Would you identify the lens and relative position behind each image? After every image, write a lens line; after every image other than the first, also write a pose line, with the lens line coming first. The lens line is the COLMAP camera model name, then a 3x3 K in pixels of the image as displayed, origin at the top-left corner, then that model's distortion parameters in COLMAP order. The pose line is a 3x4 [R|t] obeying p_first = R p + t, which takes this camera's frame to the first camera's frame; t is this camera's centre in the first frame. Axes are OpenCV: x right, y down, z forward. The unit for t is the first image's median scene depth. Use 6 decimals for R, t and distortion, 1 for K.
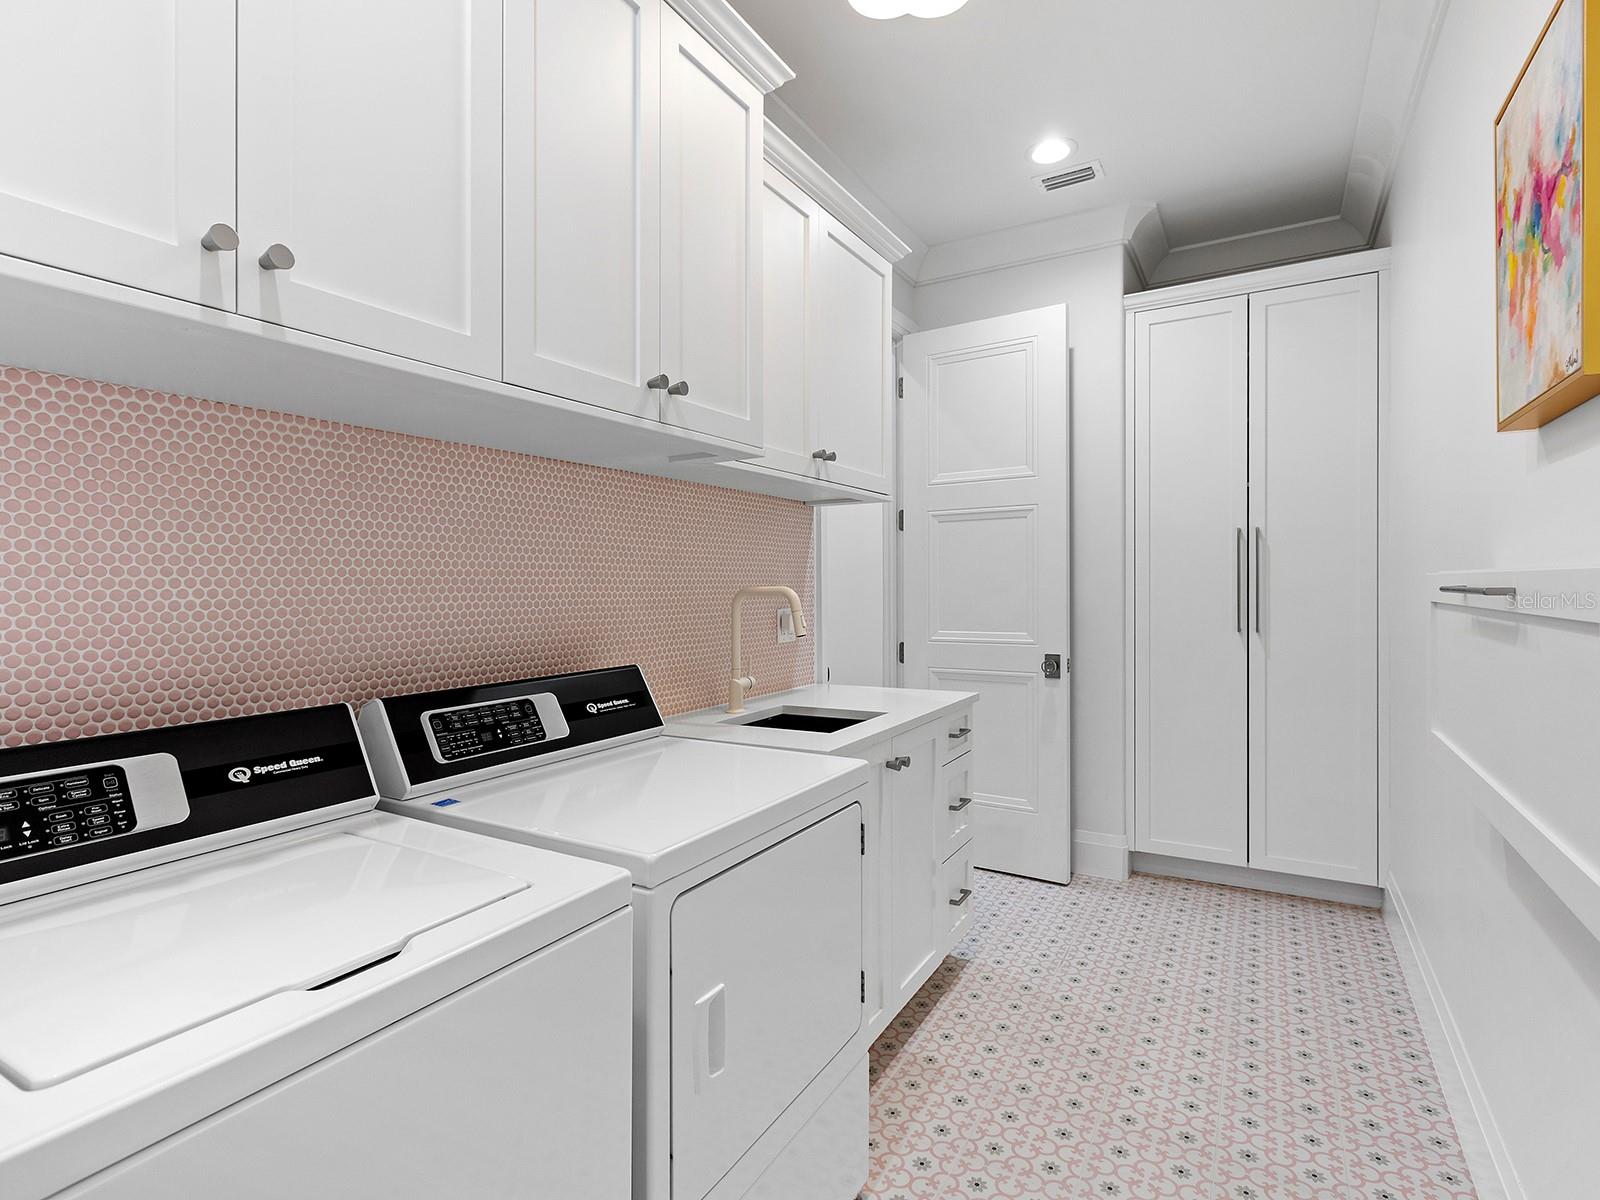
lens RADIAL K [[801.3, 0, 800.0], [0, 801.3, 600.0], [0, 0, 1]] dist [0.001099, 0.000166]
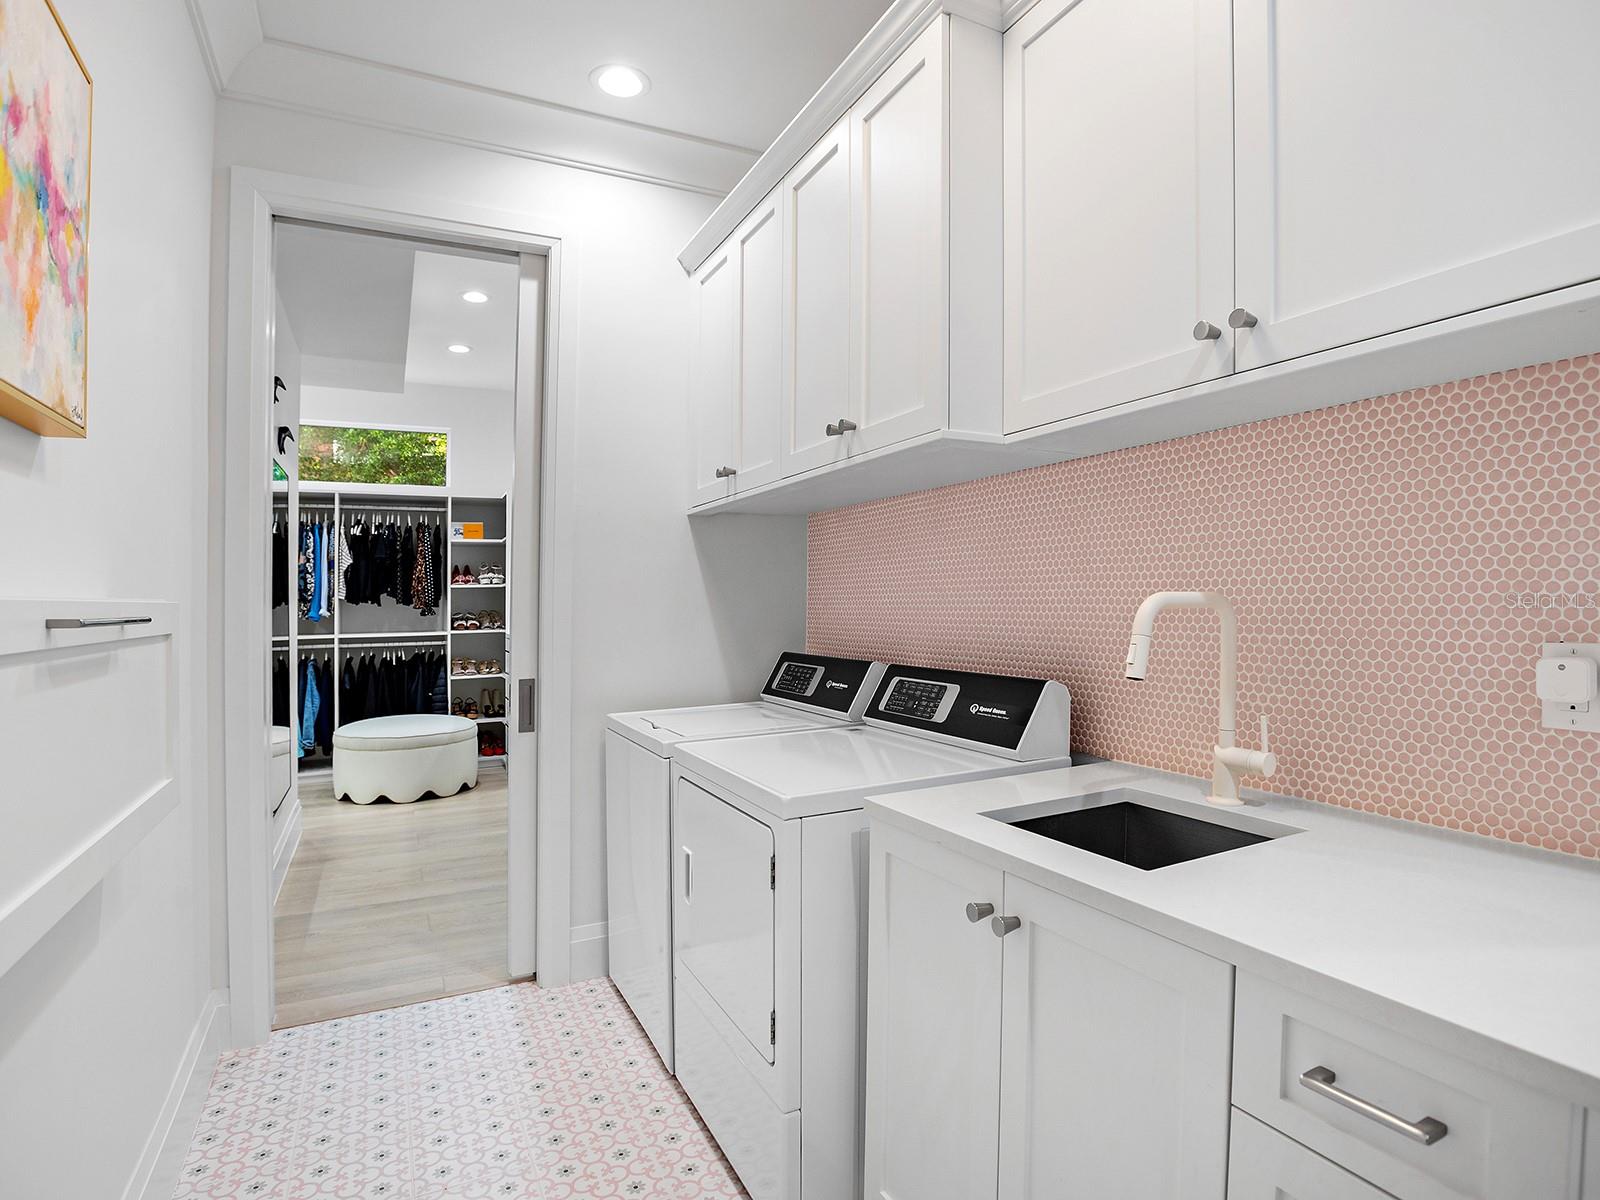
lens RADIAL K [[1571.7, 0, 800.0], [0, 1571.7, 600.0], [0, 0, 1]] dist [-0.002508, -0.000837]
pose [[-0.700843, 0.007203, -0.713279, 1.245605], [-0.004772, 0.999879, 0.014785, -0.033184], [0.713300, 0.013766, -0.700724, 2.064859]]
